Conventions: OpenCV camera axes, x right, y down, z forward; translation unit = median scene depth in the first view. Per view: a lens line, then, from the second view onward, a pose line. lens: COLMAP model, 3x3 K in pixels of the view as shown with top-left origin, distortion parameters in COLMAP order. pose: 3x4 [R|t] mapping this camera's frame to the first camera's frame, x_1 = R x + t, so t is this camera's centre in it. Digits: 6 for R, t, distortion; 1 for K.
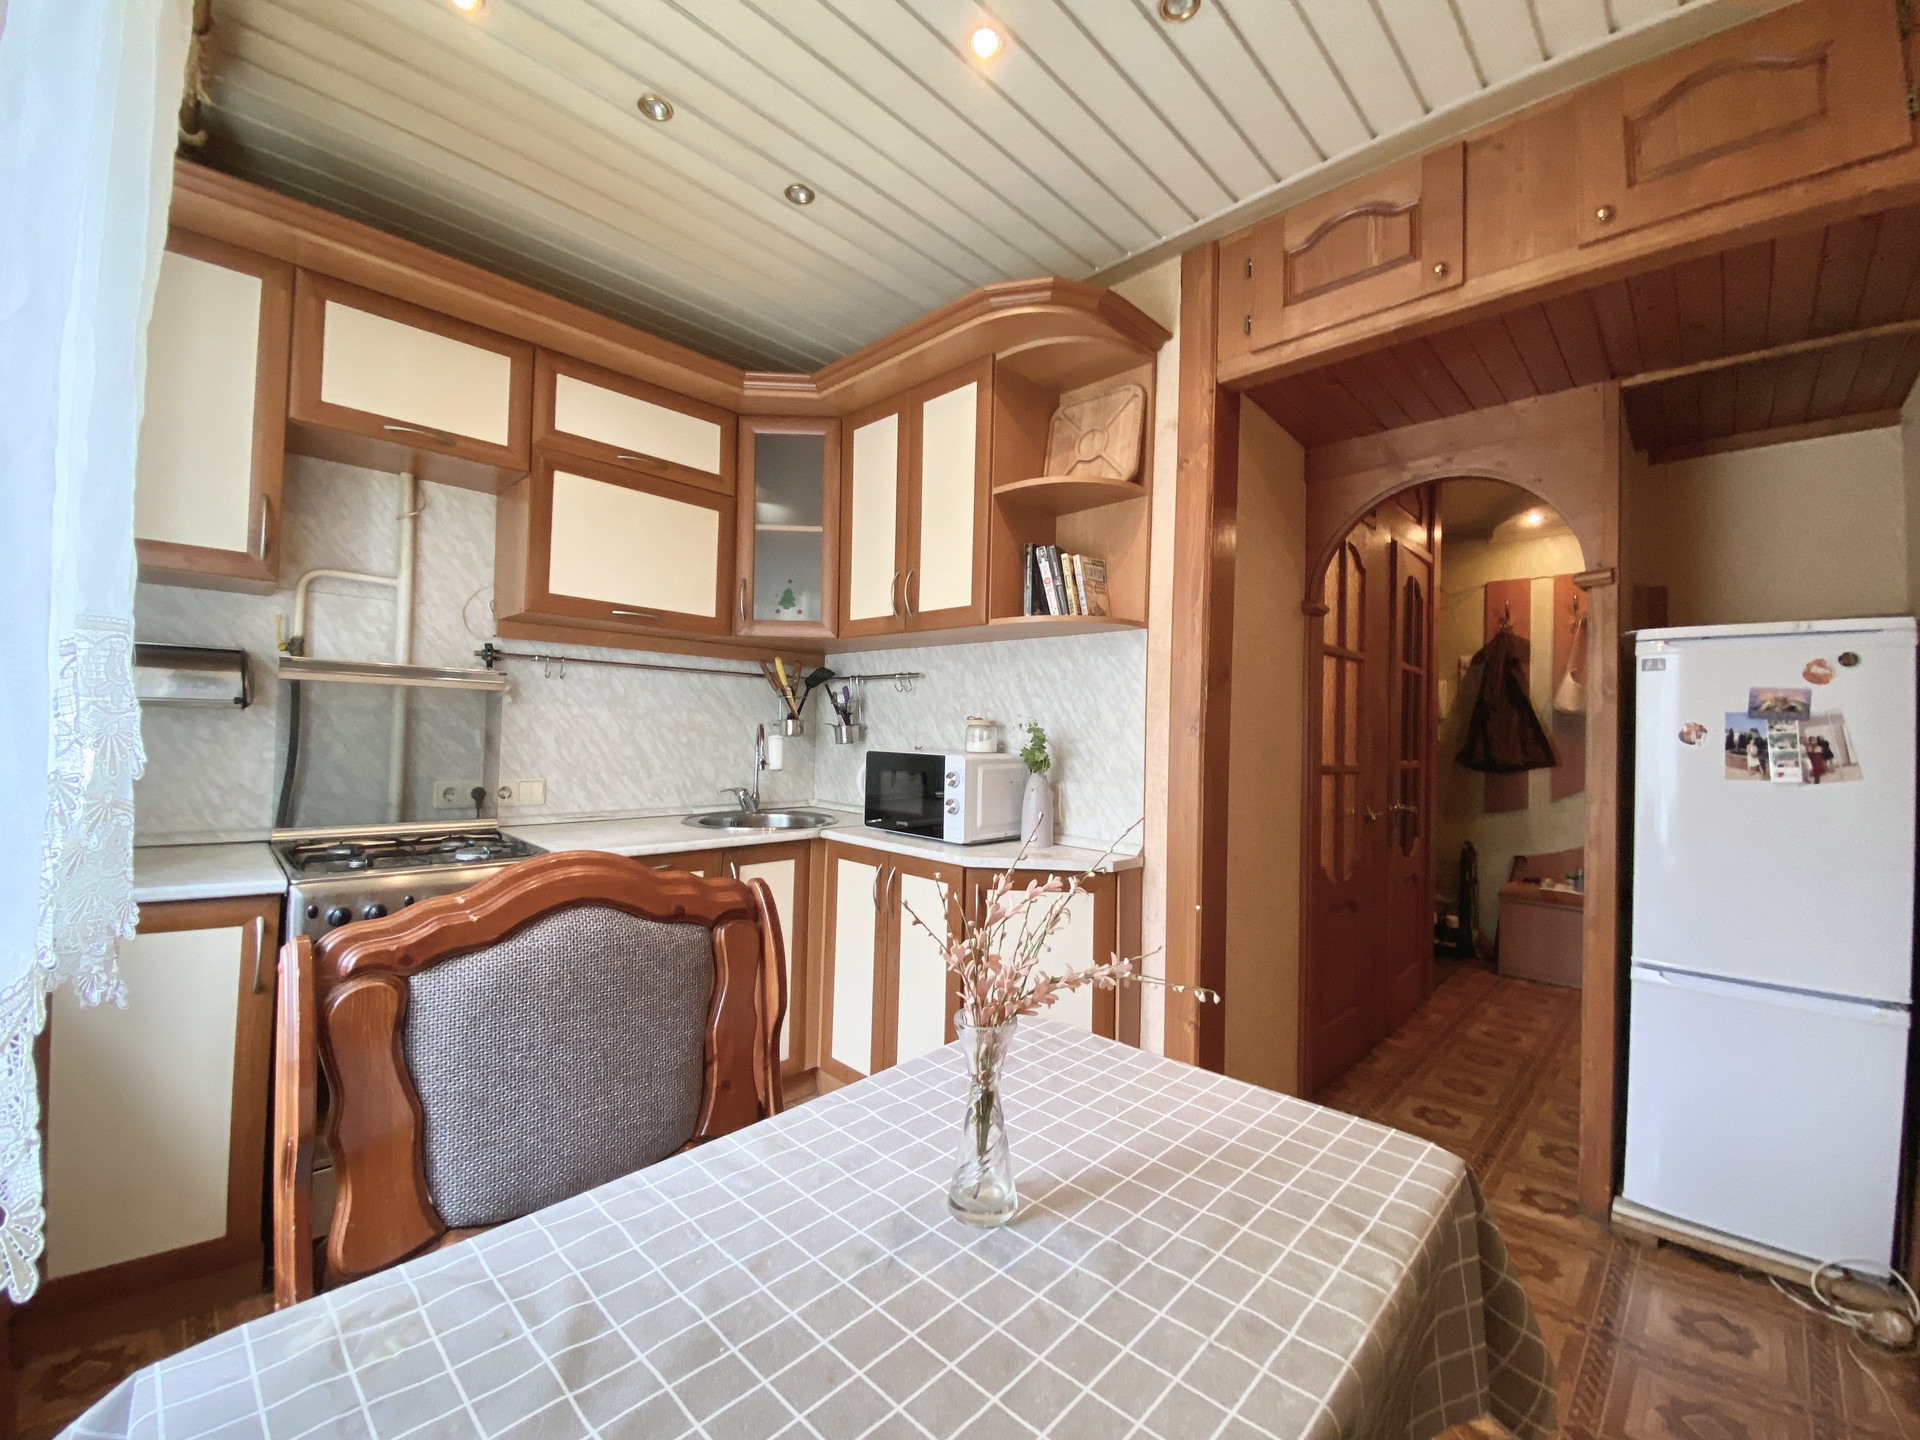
lens RADIAL K [[783.9, 0, 957.4], [0, 783.9, 713.2], [0, 0, 1]] dist [0.002687, -0.000633]
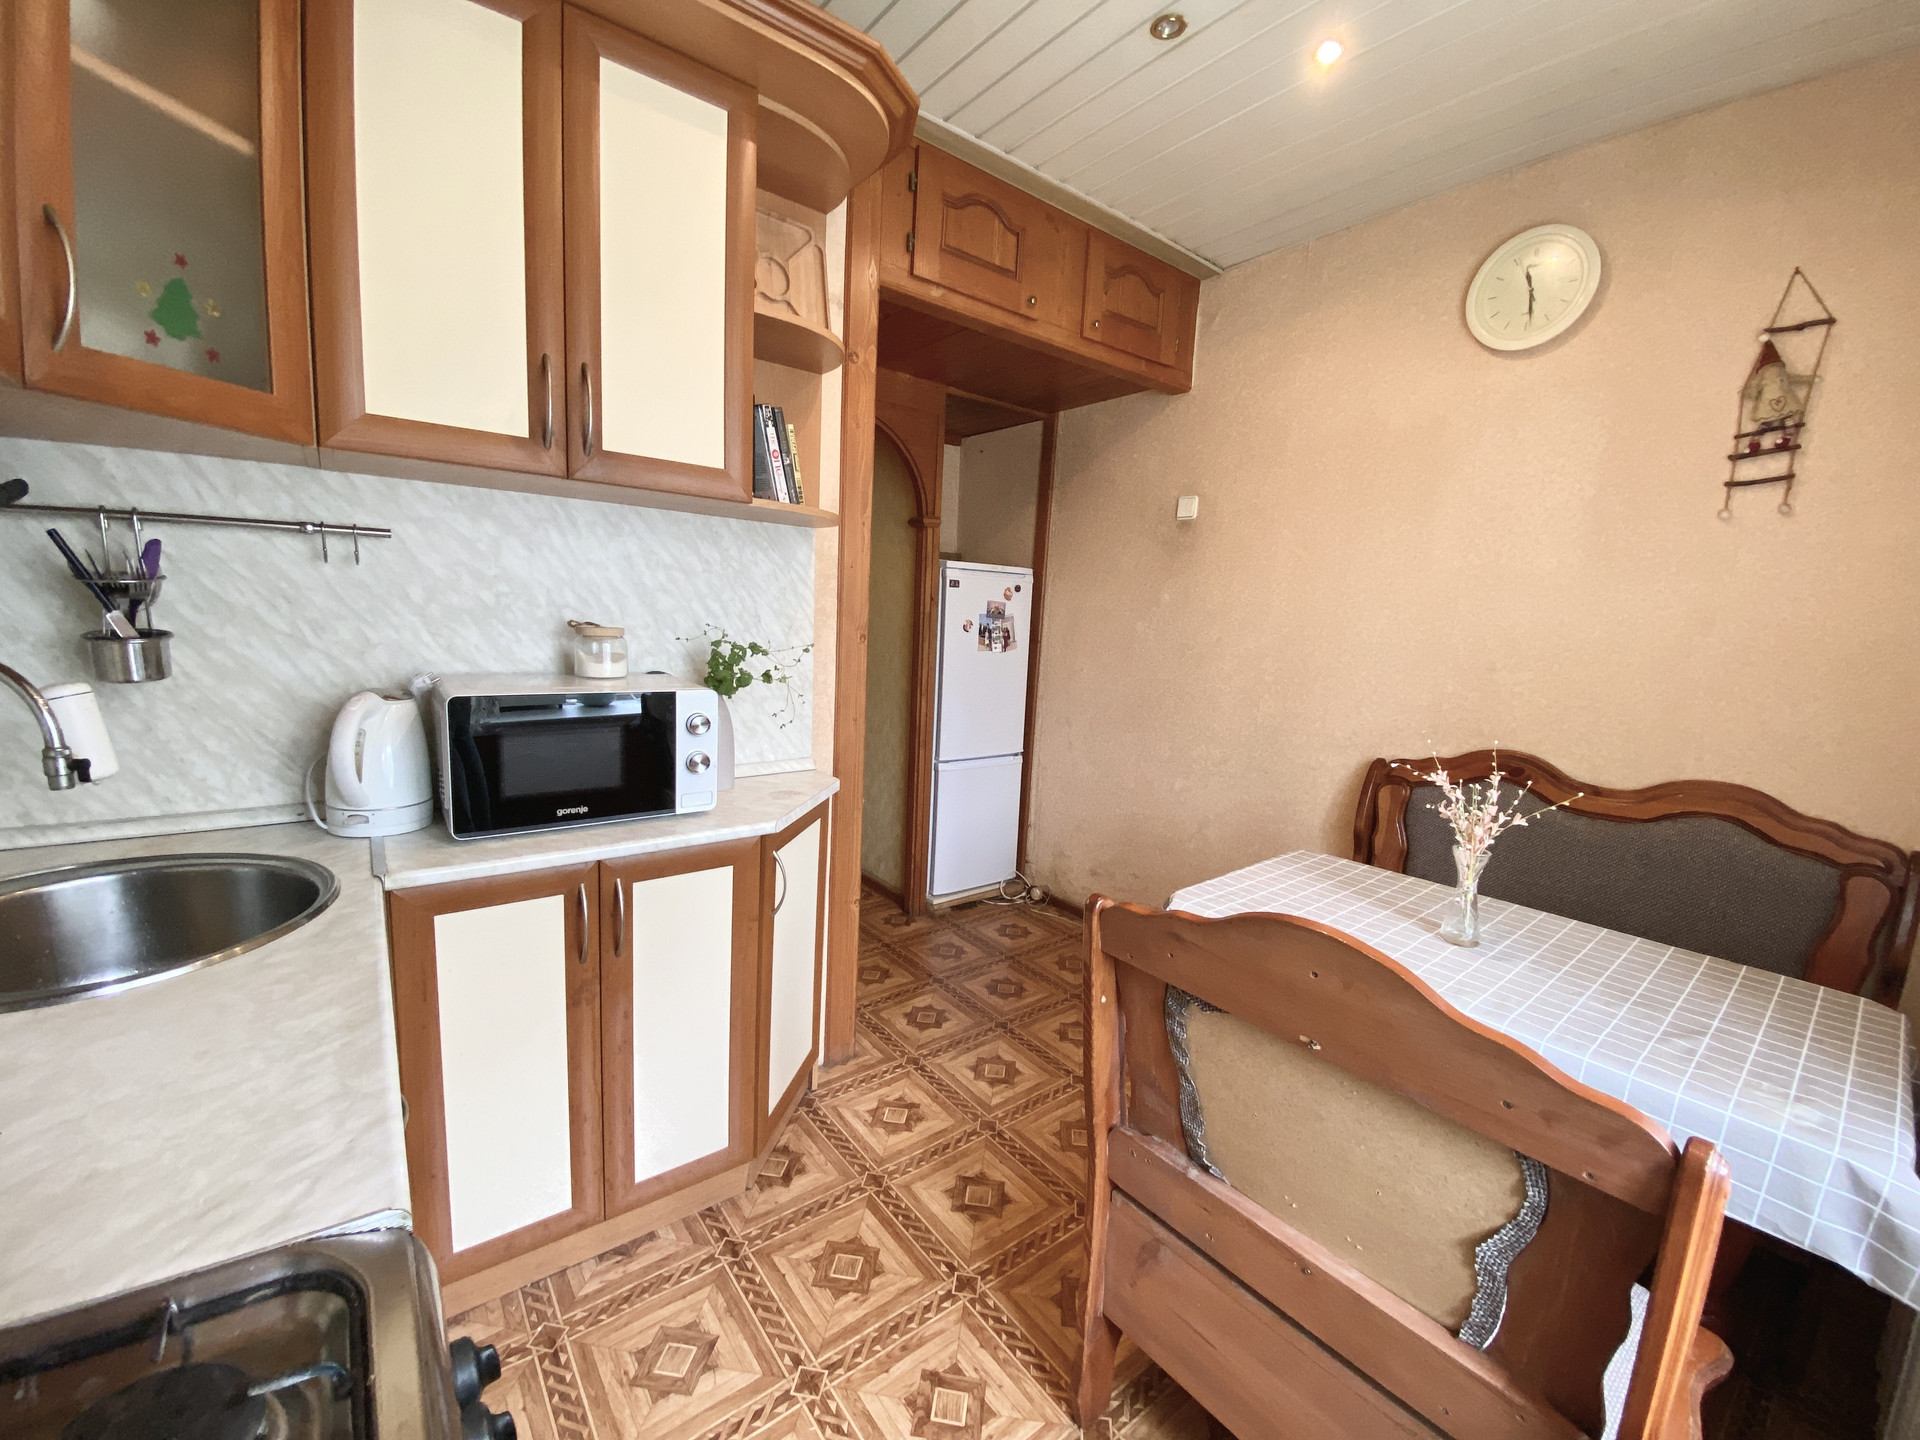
lens RADIAL K [[776.4, 0, 952.4], [0, 776.4, 719.6], [0, 0, 1]] dist [-0.002359, -0.001479]
pose [[0.117559, -0.164981, 0.979266, -0.612435], [-0.074736, 0.981837, 0.174386, -0.052553], [-0.990250, -0.093687, 0.103094, 0.666147]]
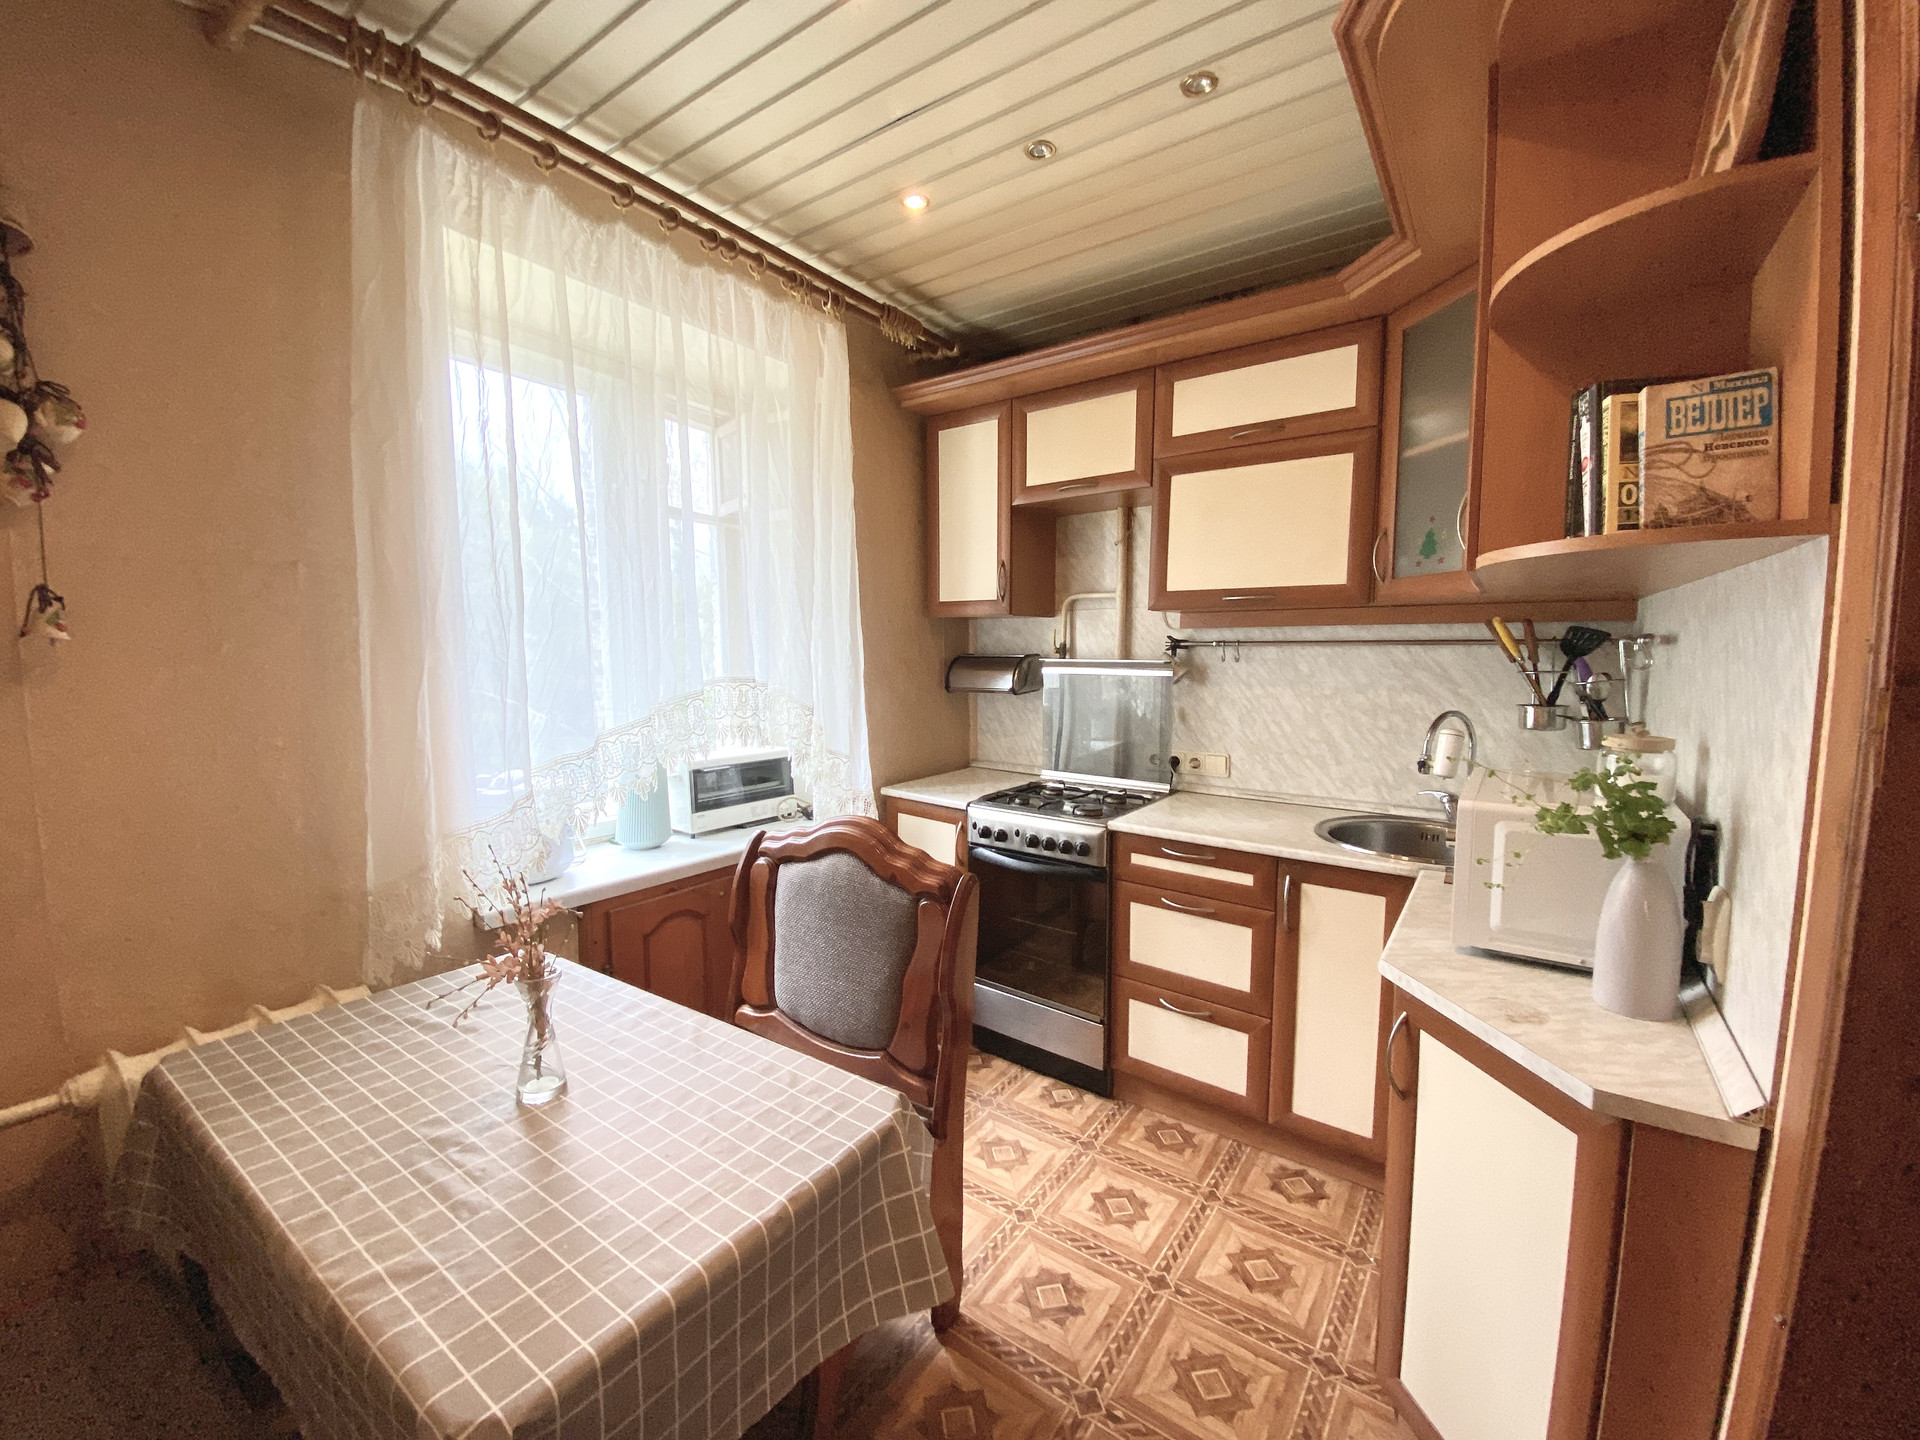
lens RADIAL K [[776.4, 0, 946.4], [0, 776.4, 723.0], [0, 0, 1]] dist [-0.002359, -0.001479]
pose [[0.158635, 0.066627, -0.985087, 0.500768], [0.029506, 0.996955, 0.072181, -0.052551], [0.986896, -0.040517, 0.156186, 0.493169]]
